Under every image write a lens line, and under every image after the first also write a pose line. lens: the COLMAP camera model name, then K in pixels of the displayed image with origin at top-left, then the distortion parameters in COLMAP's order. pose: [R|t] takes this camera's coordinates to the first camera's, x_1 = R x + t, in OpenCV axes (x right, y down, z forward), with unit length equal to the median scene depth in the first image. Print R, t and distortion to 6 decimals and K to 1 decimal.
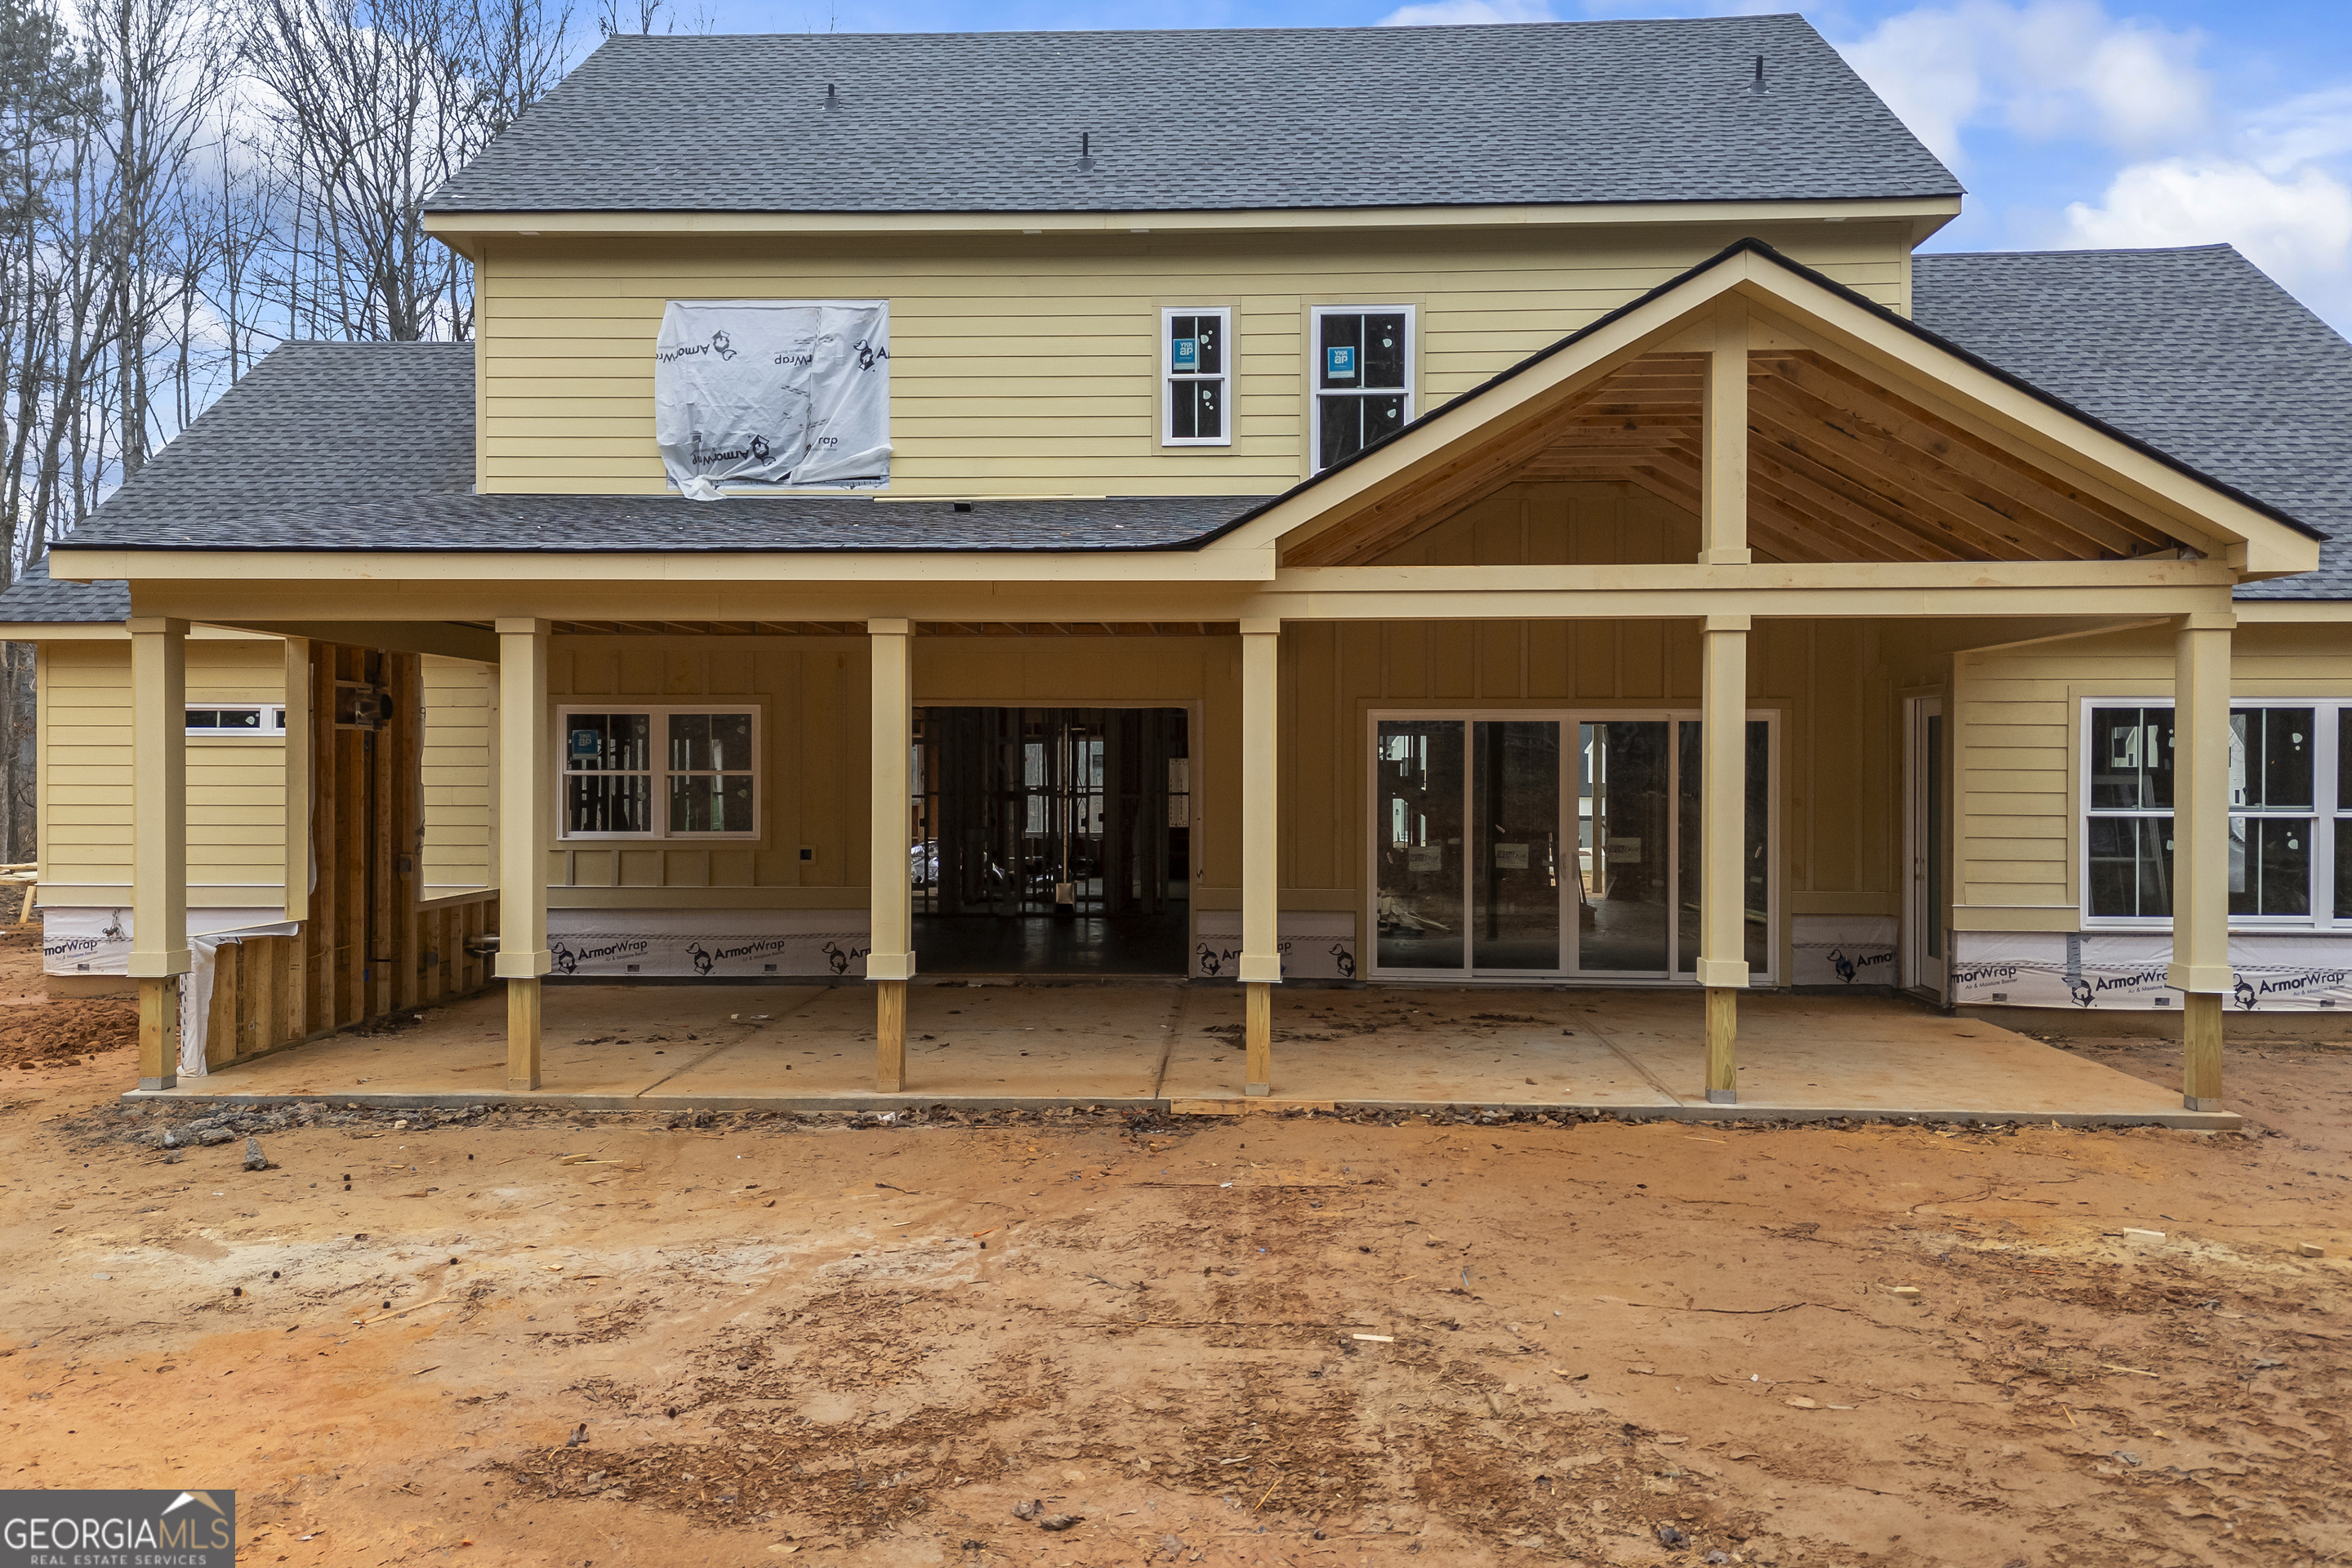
lens RADIAL K [[1715.5, 0, 1176.0], [0, 1715.5, 784.0], [0, 0, 1]] dist [0.091711, -0.080772]
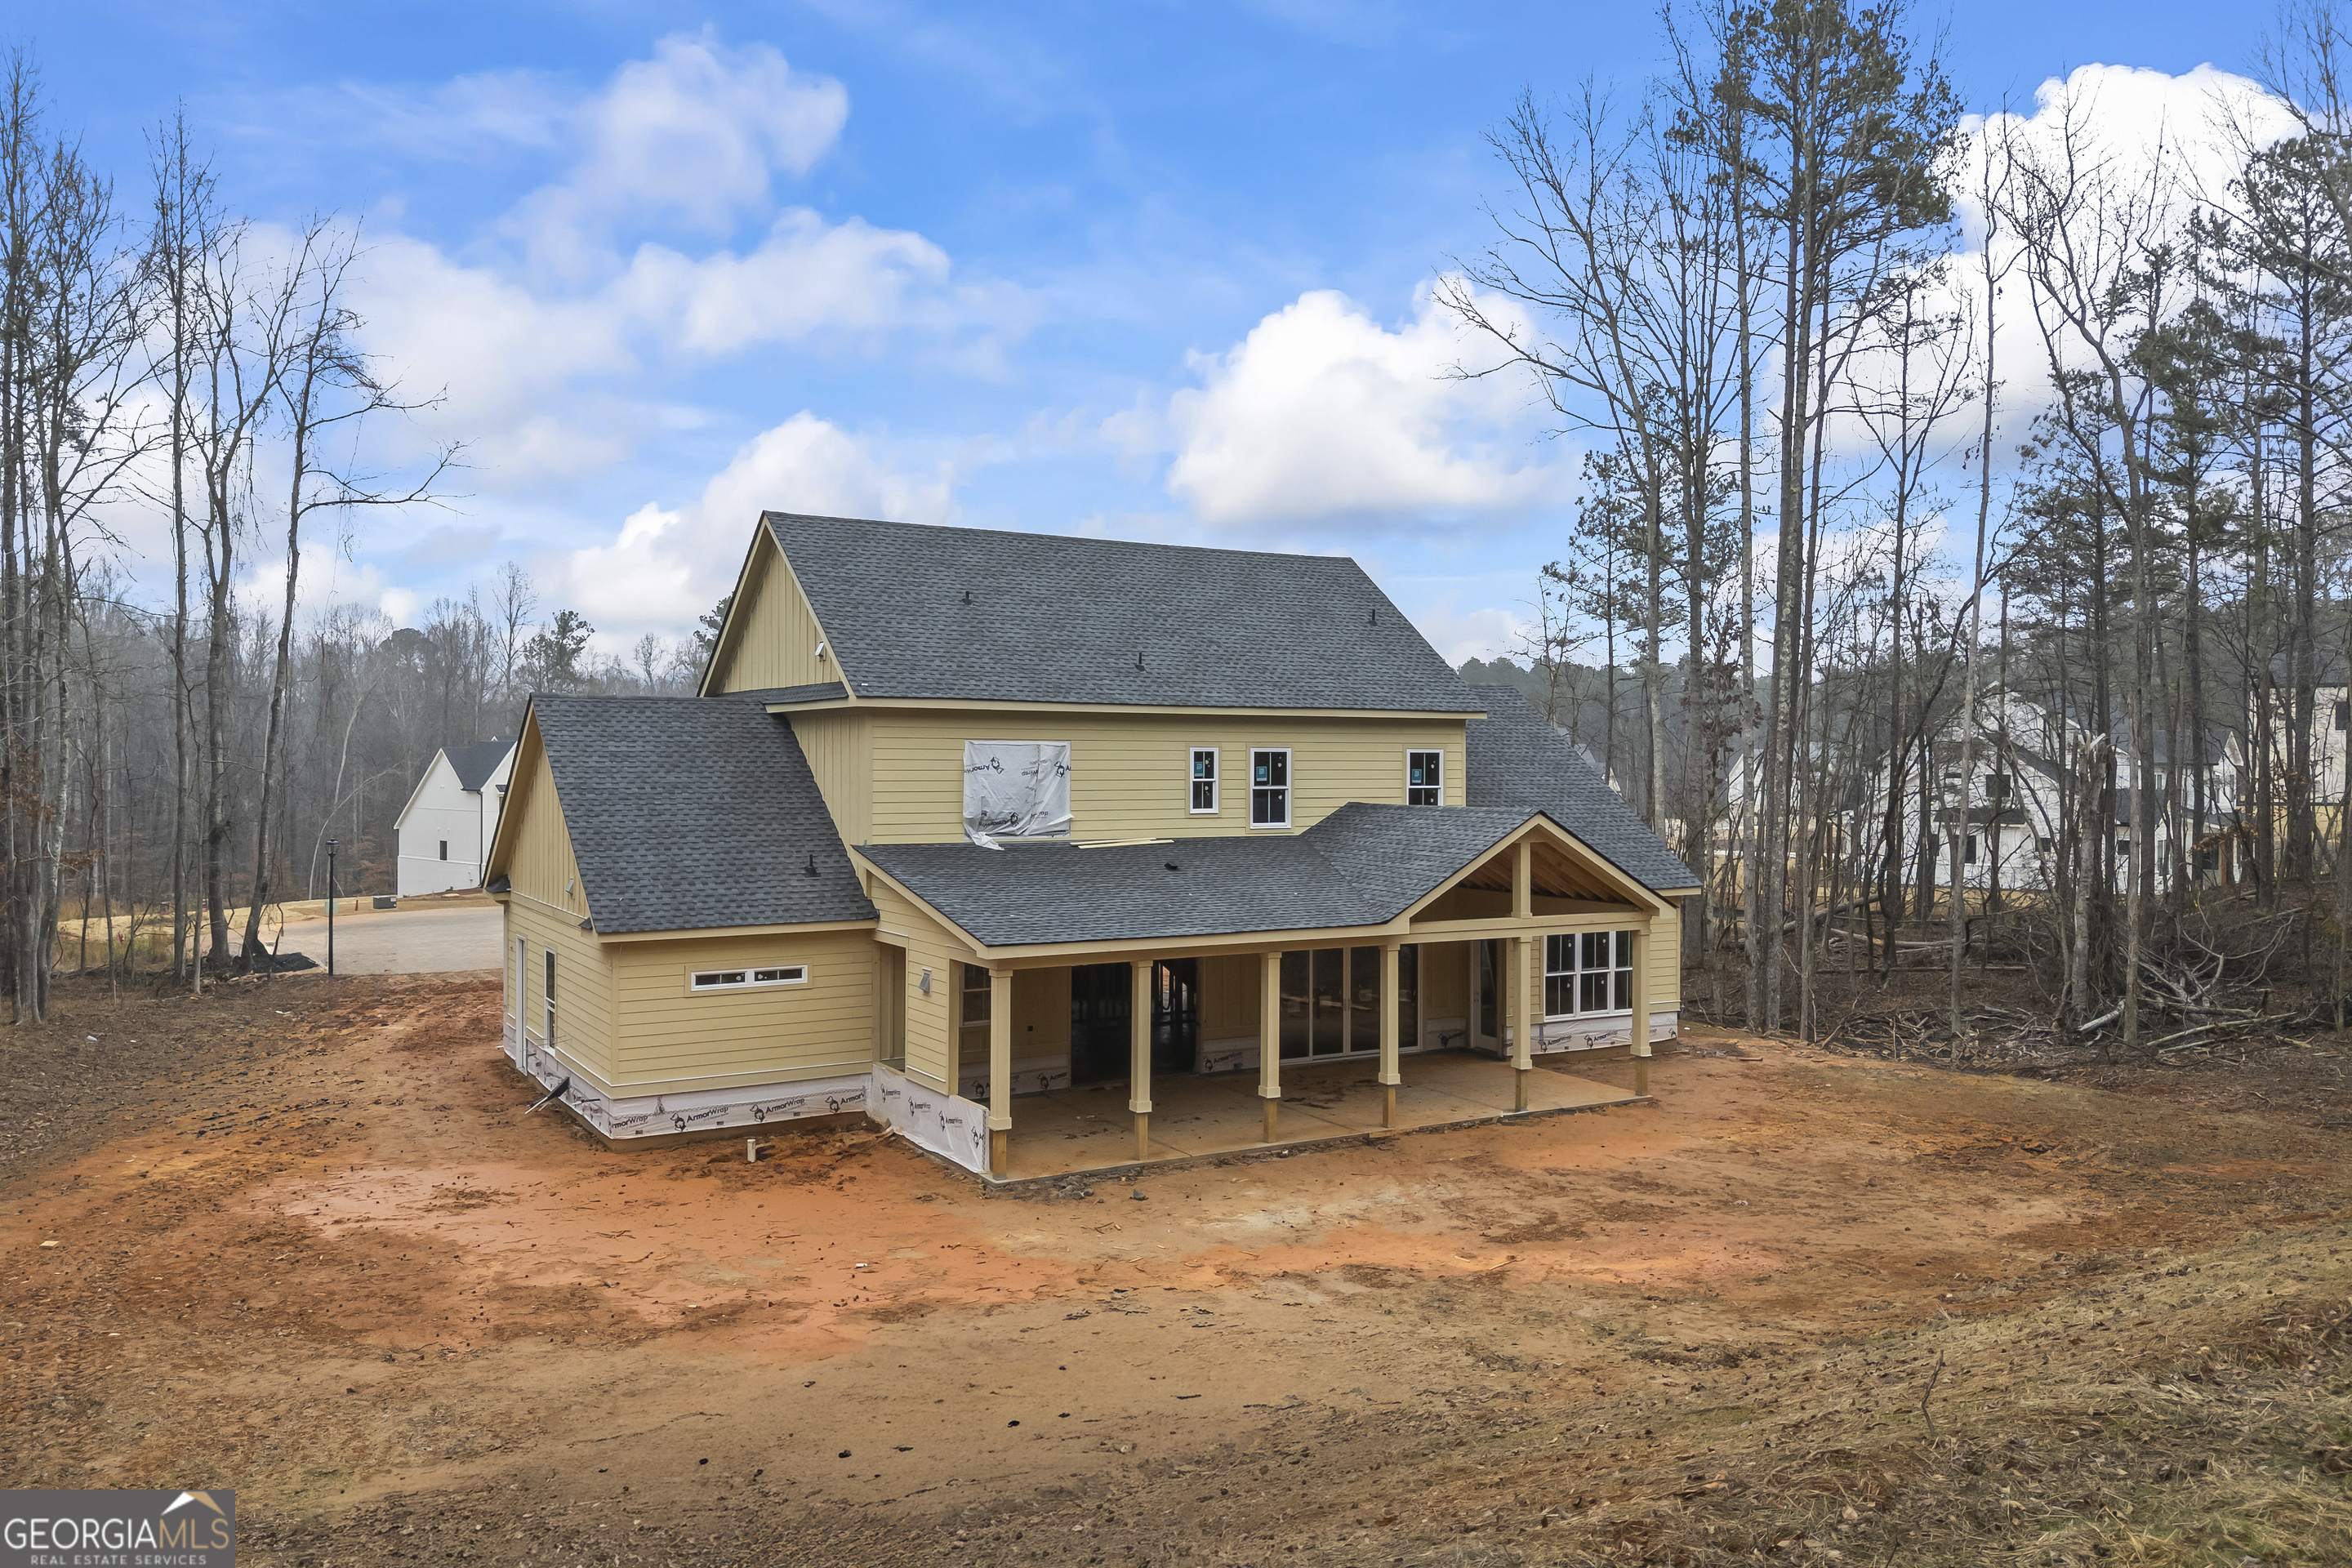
lens RADIAL K [[1715.5, 0, 1176.0], [0, 1715.5, 784.0], [0, 0, 1]] dist [0.091711, -0.080772]
pose [[0.835161, -0.006710, 0.549965, -1.369317], [0.002255, 0.999959, 0.008777, -0.300200], [-0.550001, -0.006090, 0.835142, -0.827246]]
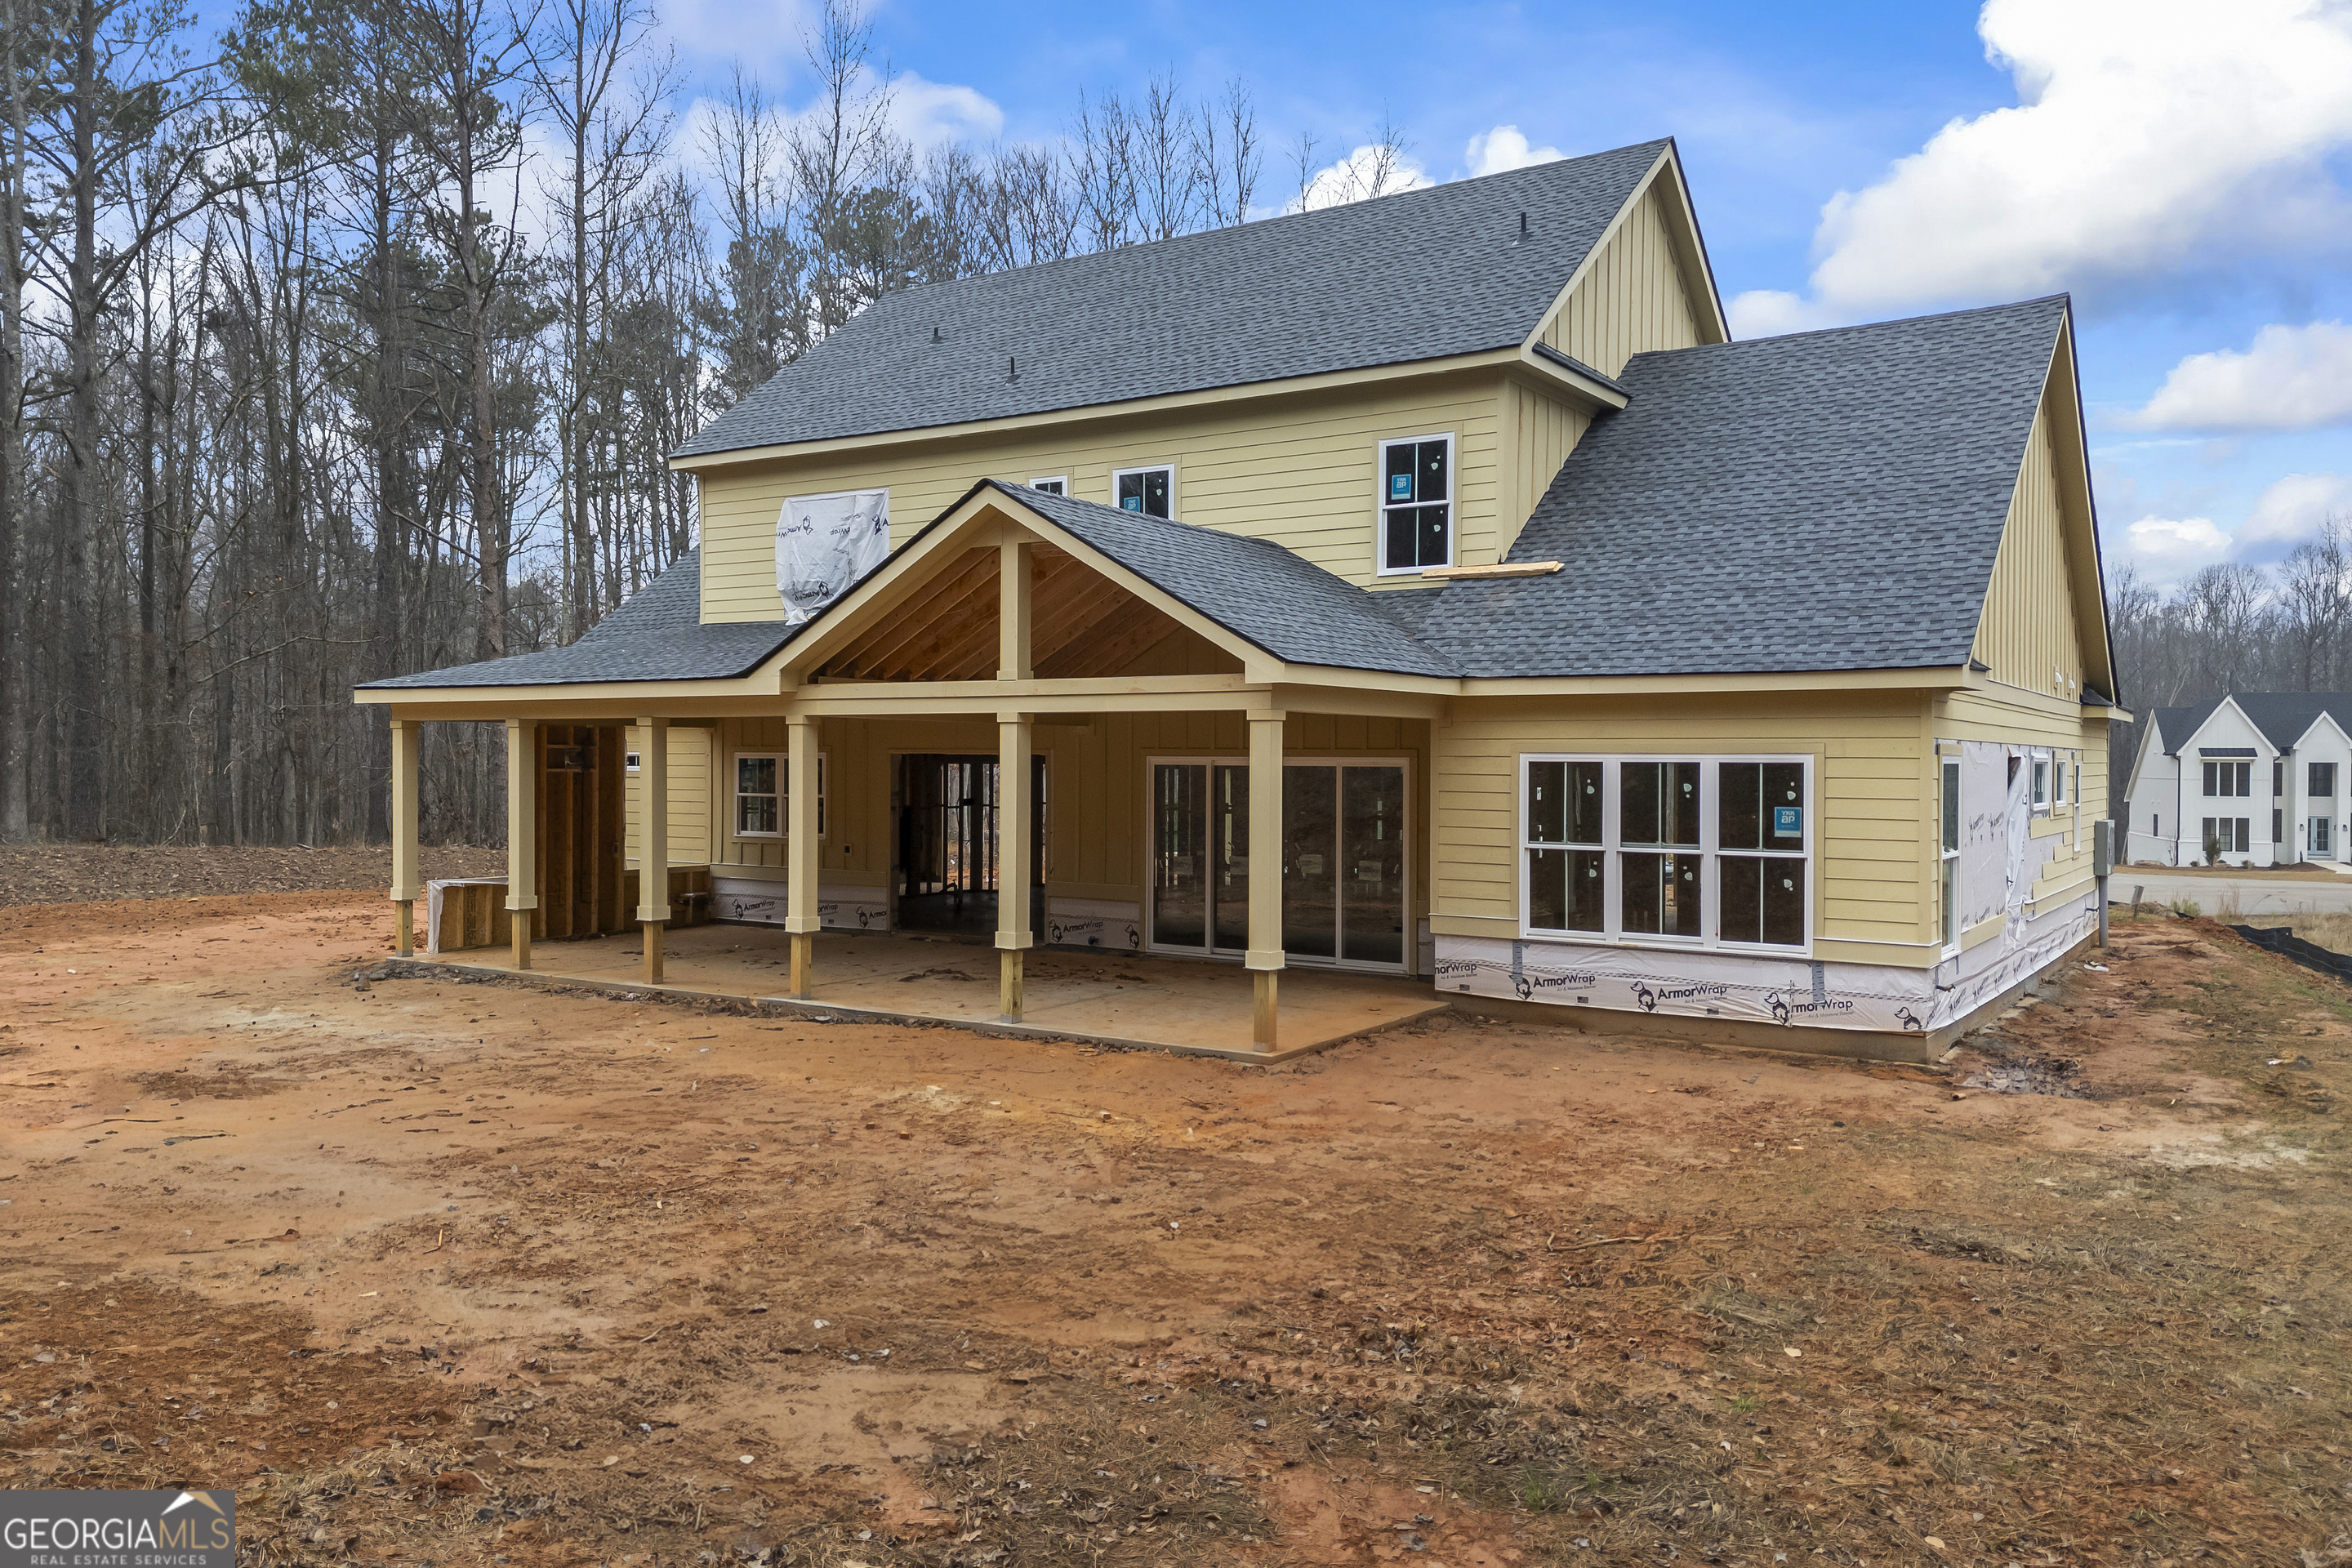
lens RADIAL K [[1718.6, 0, 1176.0], [0, 1718.6, 784.0], [0, 0, 1]] dist [0.098177, -0.110546]
pose [[0.854665, 0.009616, -0.519090, 1.019084], [-0.008263, 0.999954, 0.004919, -0.033941], [0.519114, 0.000085, 0.854705, -0.206108]]
